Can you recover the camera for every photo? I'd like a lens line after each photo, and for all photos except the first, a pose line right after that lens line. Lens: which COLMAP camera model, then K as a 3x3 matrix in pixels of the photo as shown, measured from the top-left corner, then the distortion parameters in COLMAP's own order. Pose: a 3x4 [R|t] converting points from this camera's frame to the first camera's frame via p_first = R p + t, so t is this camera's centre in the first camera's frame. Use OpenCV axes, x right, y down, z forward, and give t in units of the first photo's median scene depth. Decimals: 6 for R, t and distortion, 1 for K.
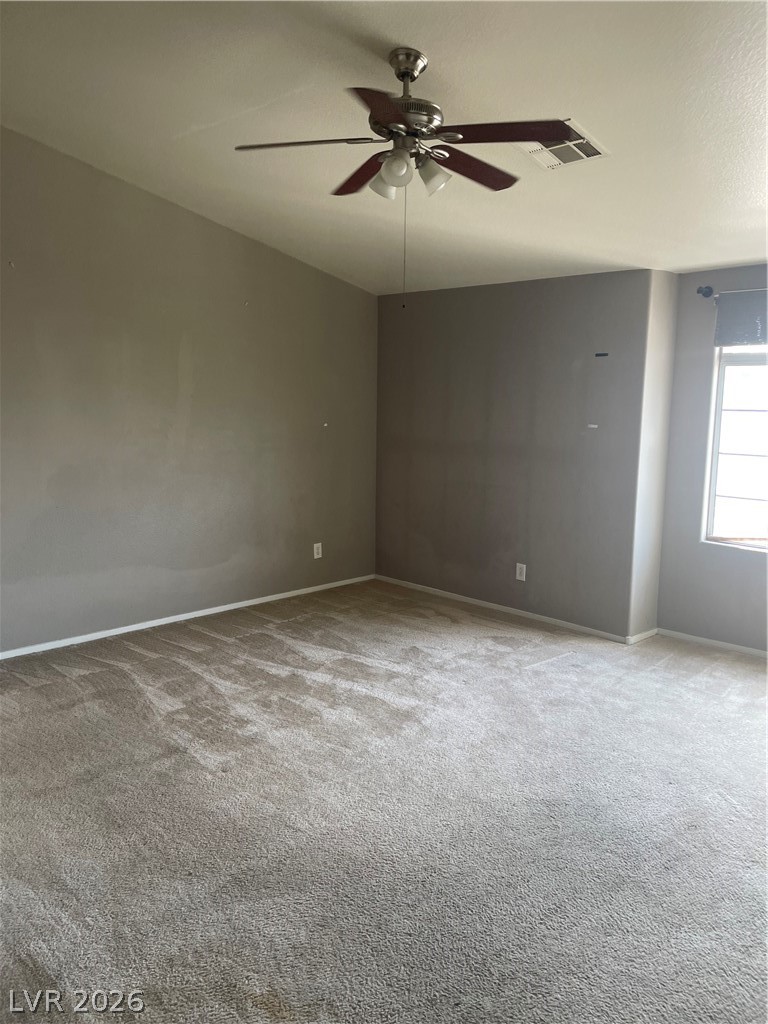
lens RADIAL K [[765.7, 0, 383.8], [0, 765.7, 510.6], [0, 0, 1]] dist [0.058758, -0.053870]
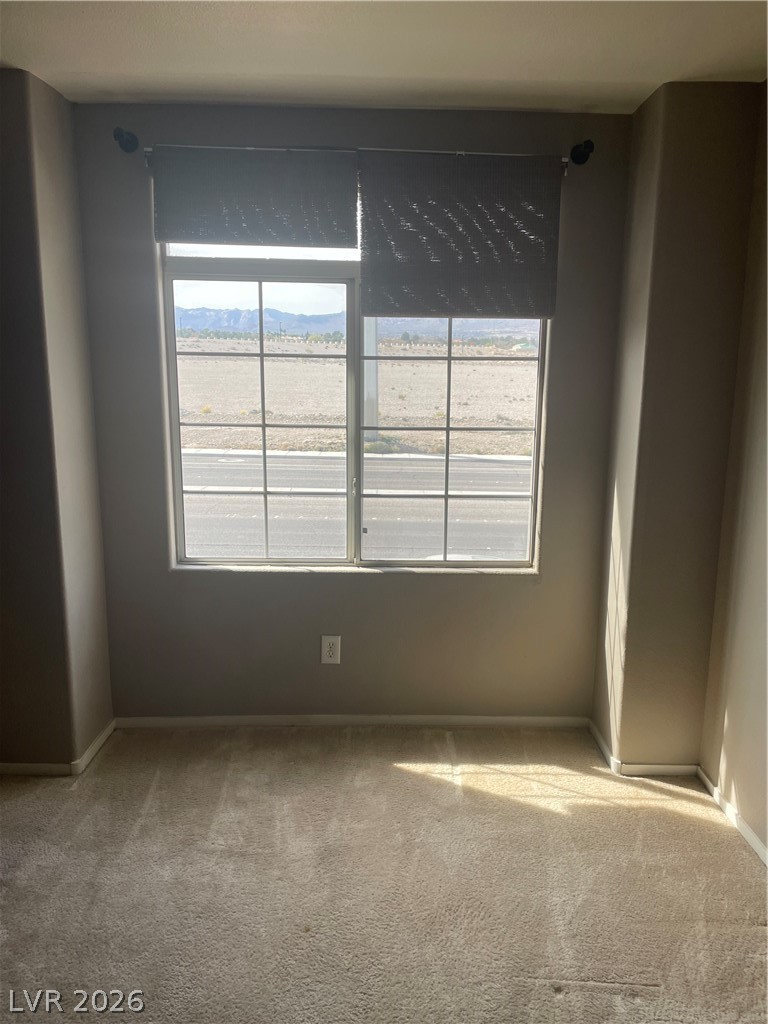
lens RADIAL K [[765.7, 0, 394.9], [0, 765.7, 505.5], [0, 0, 1]] dist [0.058758, -0.053870]
pose [[0.680434, -0.144483, 0.718425, 0.136341], [0.100867, 0.989505, 0.103467, -0.075296], [-0.725834, 0.002063, 0.687866, 0.617777]]
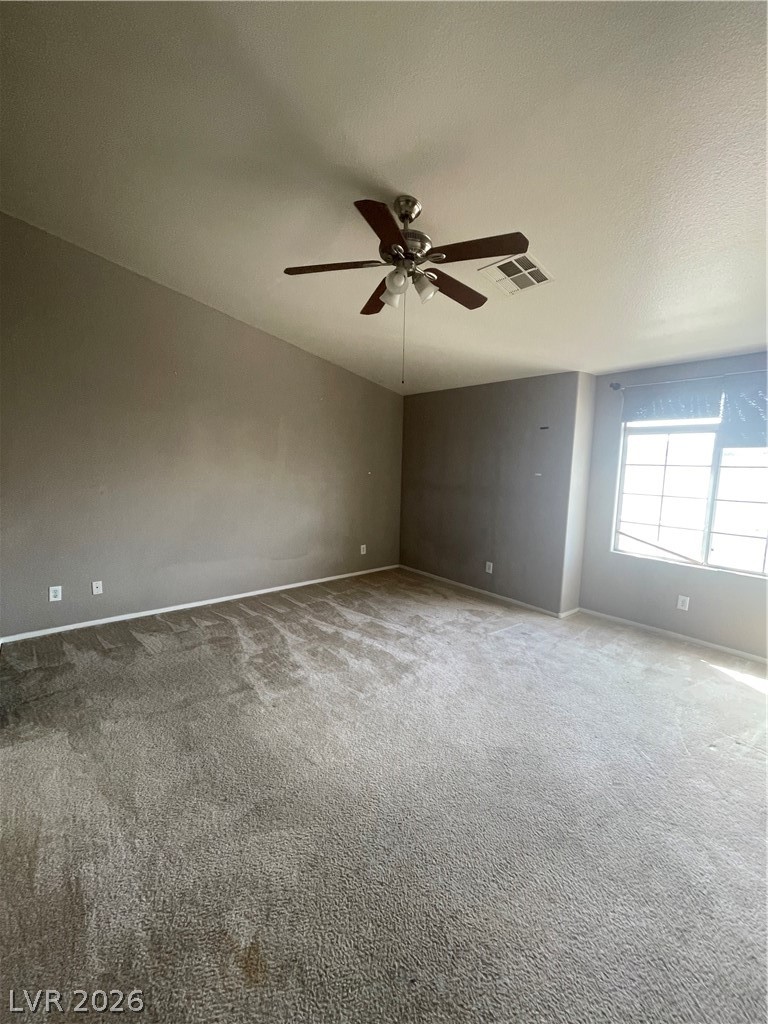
lens RADIAL K [[414.3, 0, 383.1], [0, 414.3, 514.6], [0, 0, 1]] dist [0.001182, 0.002972]
pose [[0.996397, 0.019618, -0.082512, 0.048881], [-0.021509, 0.999524, -0.022094, -0.006604], [0.082039, 0.023789, 0.996345, 0.217888]]
